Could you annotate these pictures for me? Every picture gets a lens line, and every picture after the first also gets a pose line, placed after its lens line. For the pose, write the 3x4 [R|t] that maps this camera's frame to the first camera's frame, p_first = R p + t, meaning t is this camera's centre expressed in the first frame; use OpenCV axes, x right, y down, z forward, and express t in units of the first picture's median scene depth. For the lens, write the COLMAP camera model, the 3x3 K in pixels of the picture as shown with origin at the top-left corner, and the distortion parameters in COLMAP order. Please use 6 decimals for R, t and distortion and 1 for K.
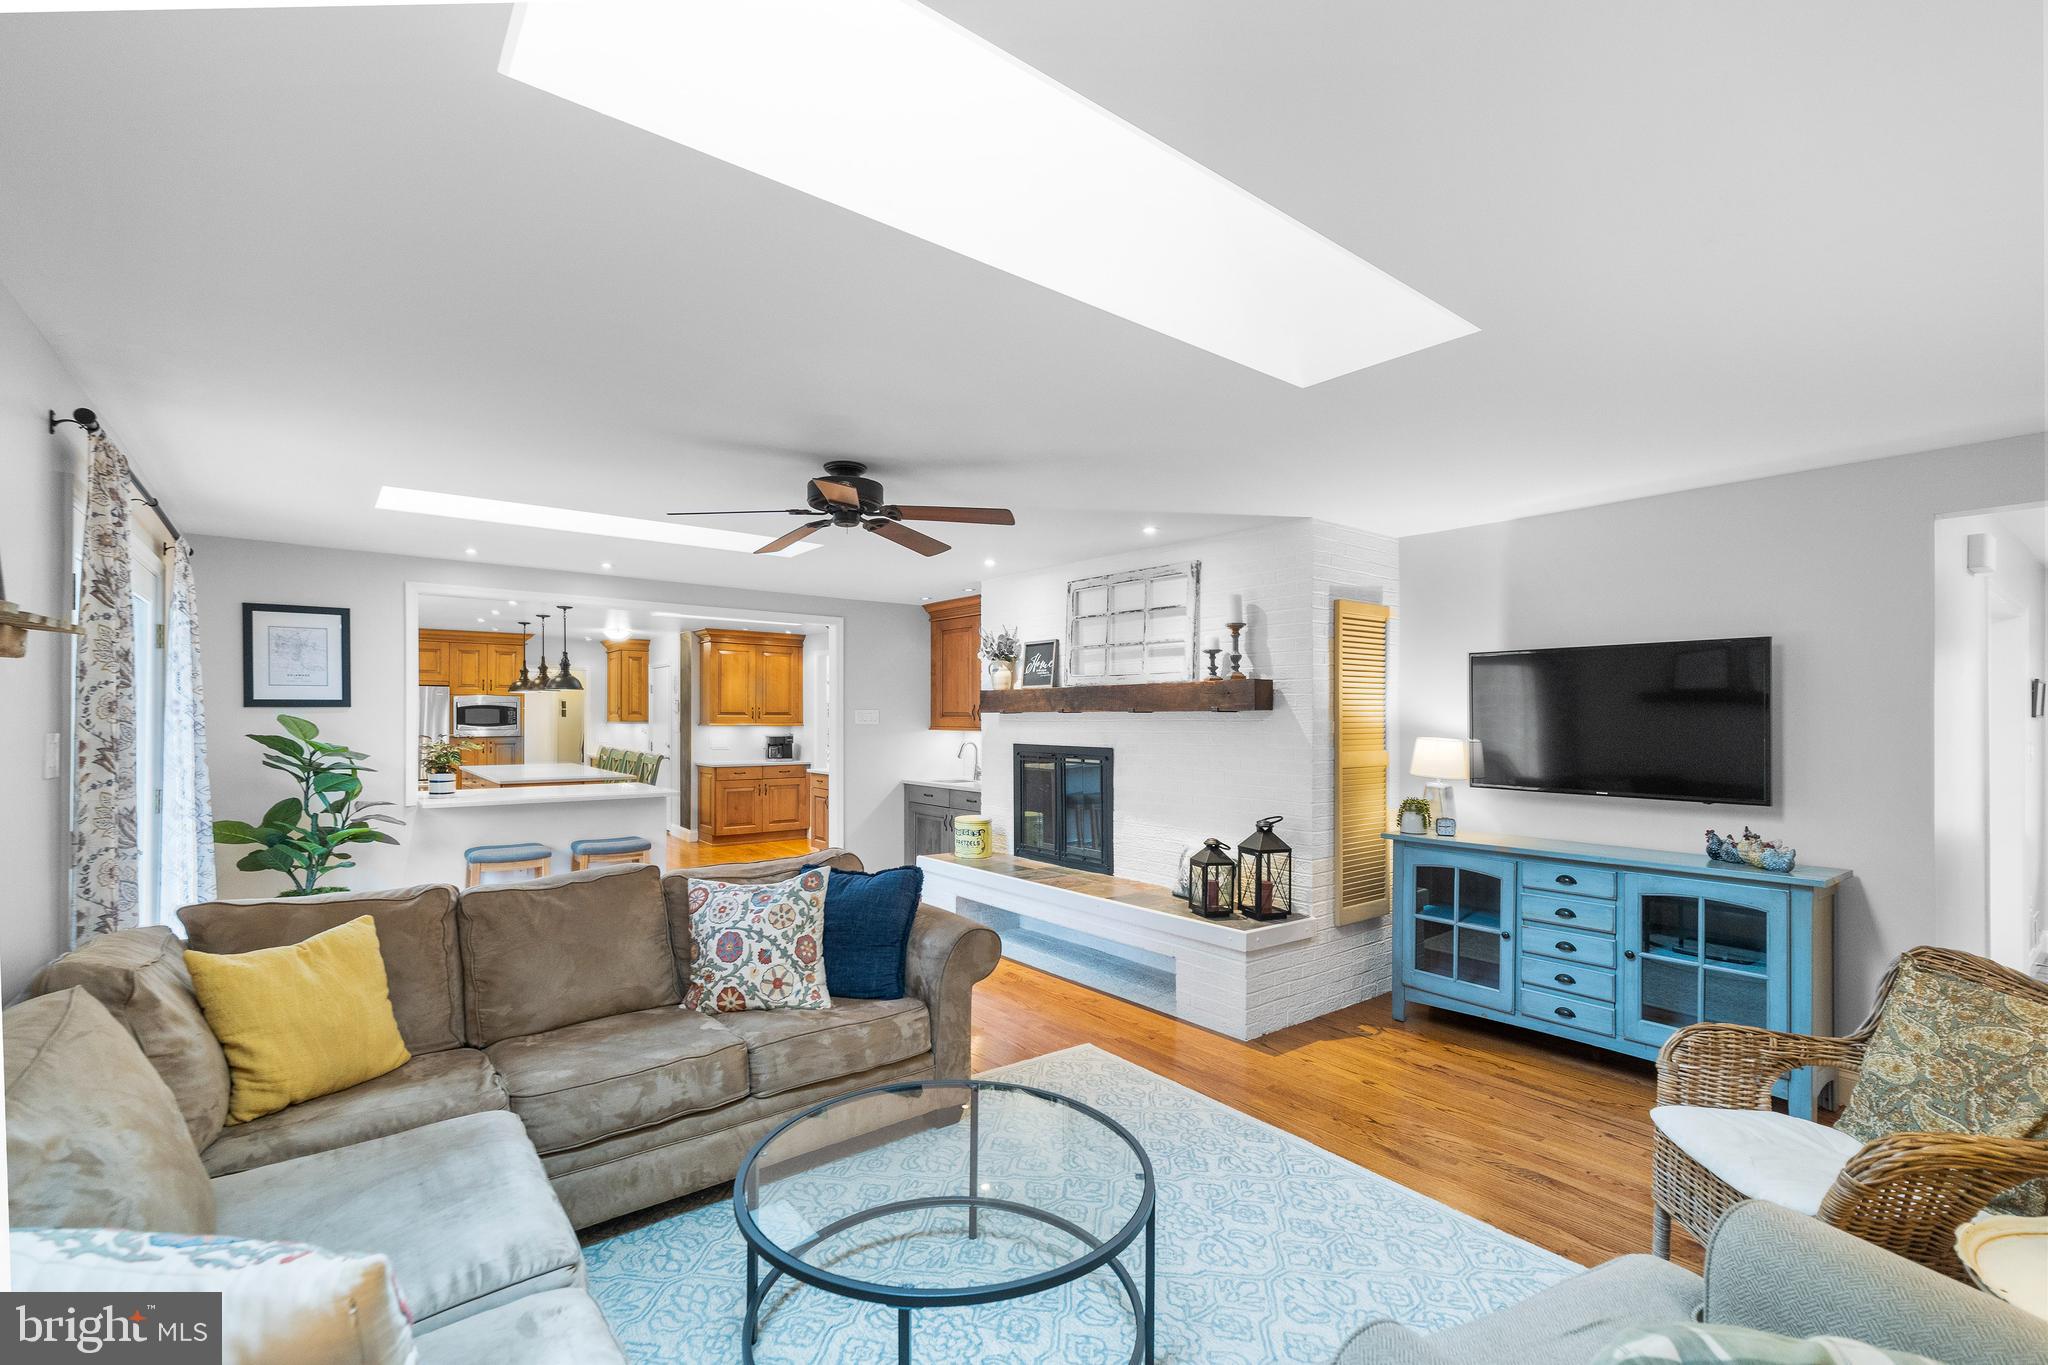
lens RADIAL K [[895.4, 0, 1024.8], [0, 895.4, 714.2], [0, 0, 1]] dist [0.004166, 0.000651]
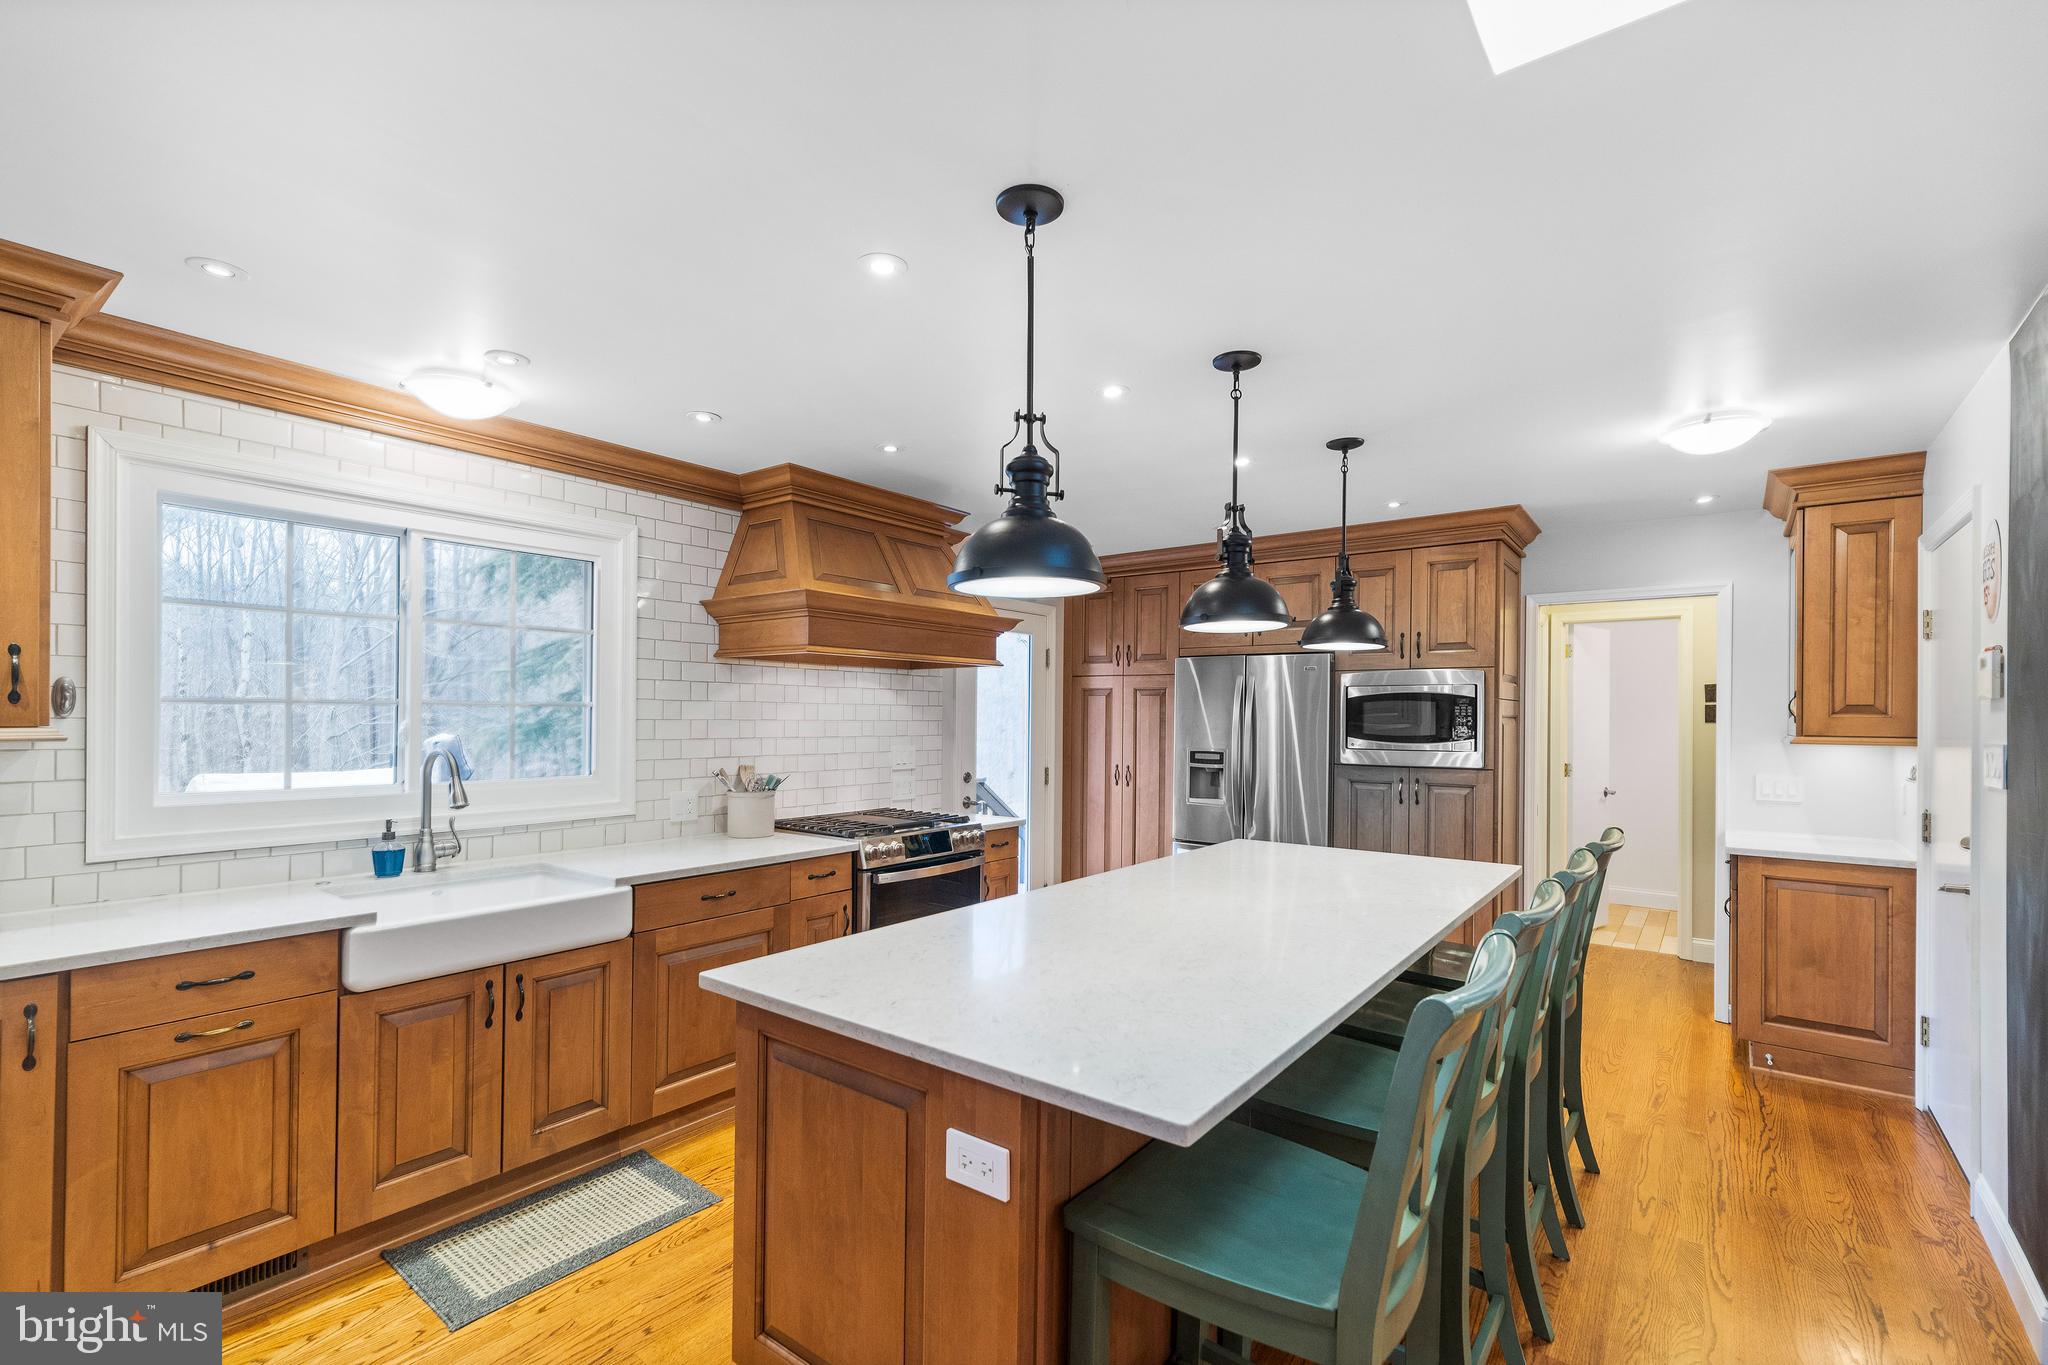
lens RADIAL K [[895.4, 0, 1016.9], [0, 895.4, 717.9], [0, 0, 1]] dist [0.004166, 0.000651]
pose [[0.242111, -0.000197, -0.970249, -0.229196], [-0.005056, 0.999986, -0.001465, 0.003411], [0.970235, 0.005261, 0.242107, 0.709118]]
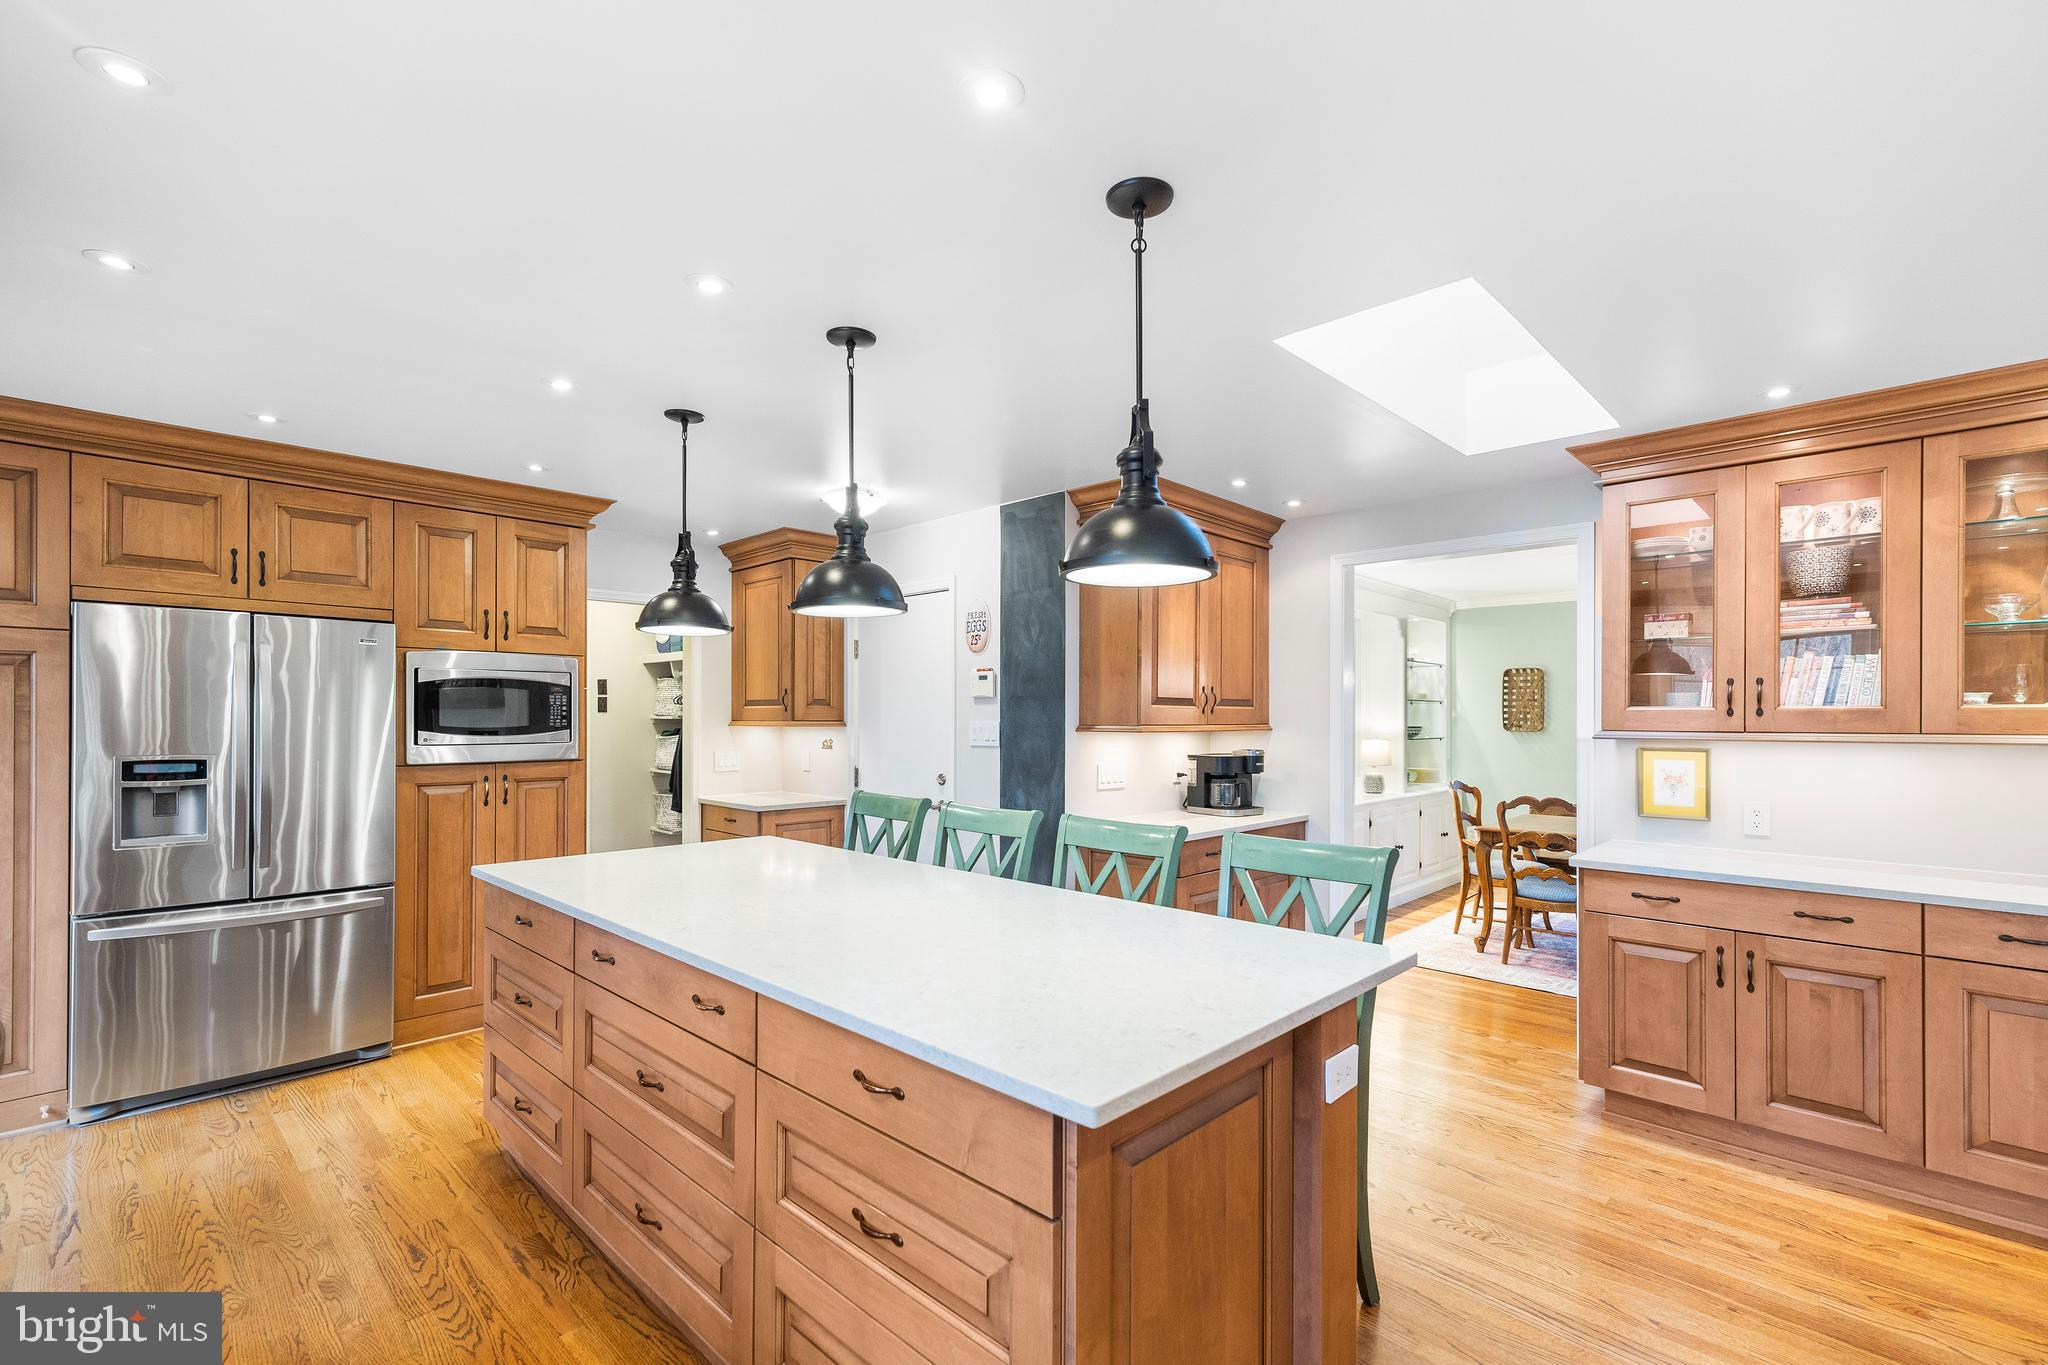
lens RADIAL K [[895.4, 0, 1036.3], [0, 895.4, 709.6], [0, 0, 1]] dist [0.004166, 0.000651]
pose [[0.989149, 0.002133, 0.146902, -0.426586], [-0.001372, 0.999985, -0.005278, 0.004486], [-0.146911, 0.005019, 0.989137, 0.589524]]
